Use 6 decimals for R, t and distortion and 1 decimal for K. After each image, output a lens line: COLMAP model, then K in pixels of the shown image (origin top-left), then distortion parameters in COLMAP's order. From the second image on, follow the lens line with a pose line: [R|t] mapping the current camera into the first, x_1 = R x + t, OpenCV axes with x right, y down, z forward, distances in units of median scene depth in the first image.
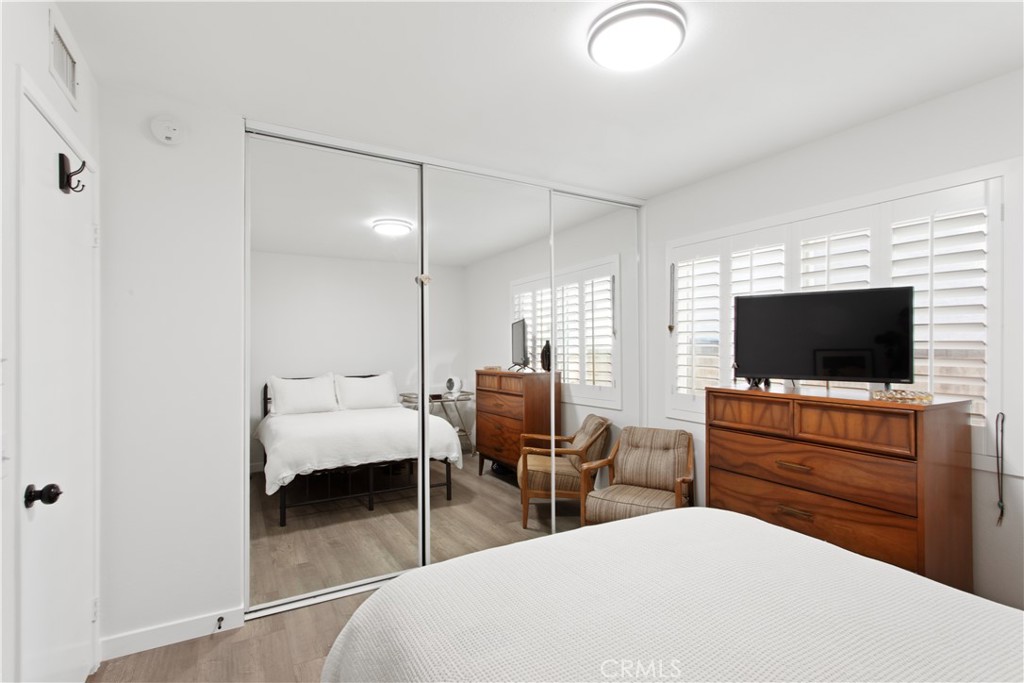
lens RADIAL K [[485.2, 0, 501.3], [0, 485.2, 332.3], [0, 0, 1]] dist [-0.001569, -0.000010]
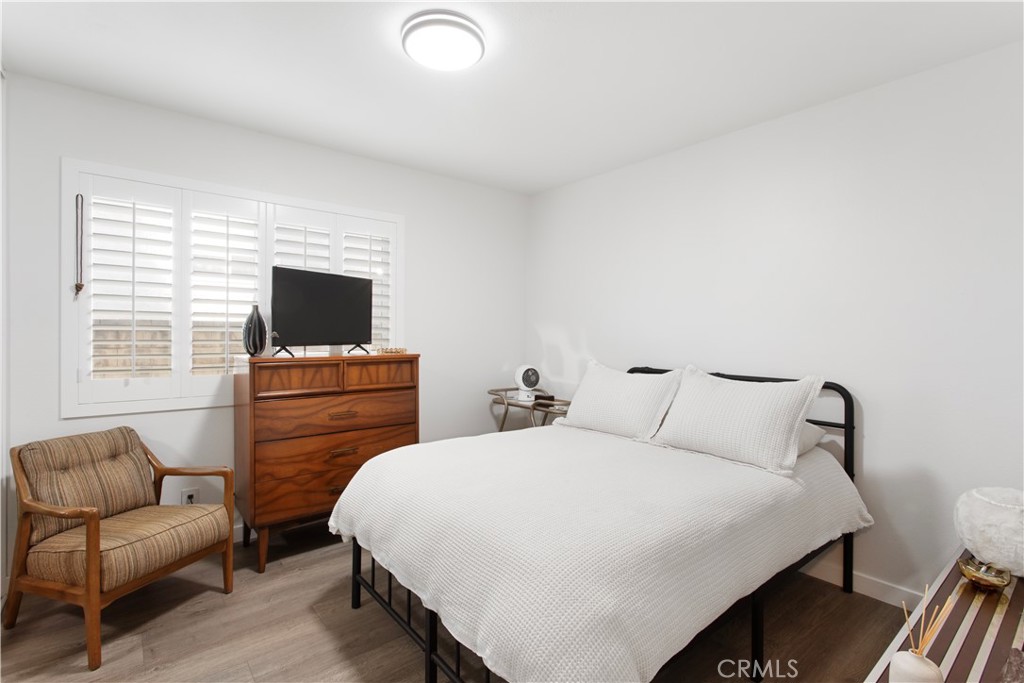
lens RADIAL K [[485.2, 0, 501.3], [0, 485.2, 332.3], [0, 0, 1]] dist [-0.001569, -0.000010]
pose [[-0.166694, -0.000158, 0.986009, -0.651762], [-0.033468, 0.999425, -0.005498, 0.058334], [-0.985441, -0.033916, -0.166603, 0.785994]]
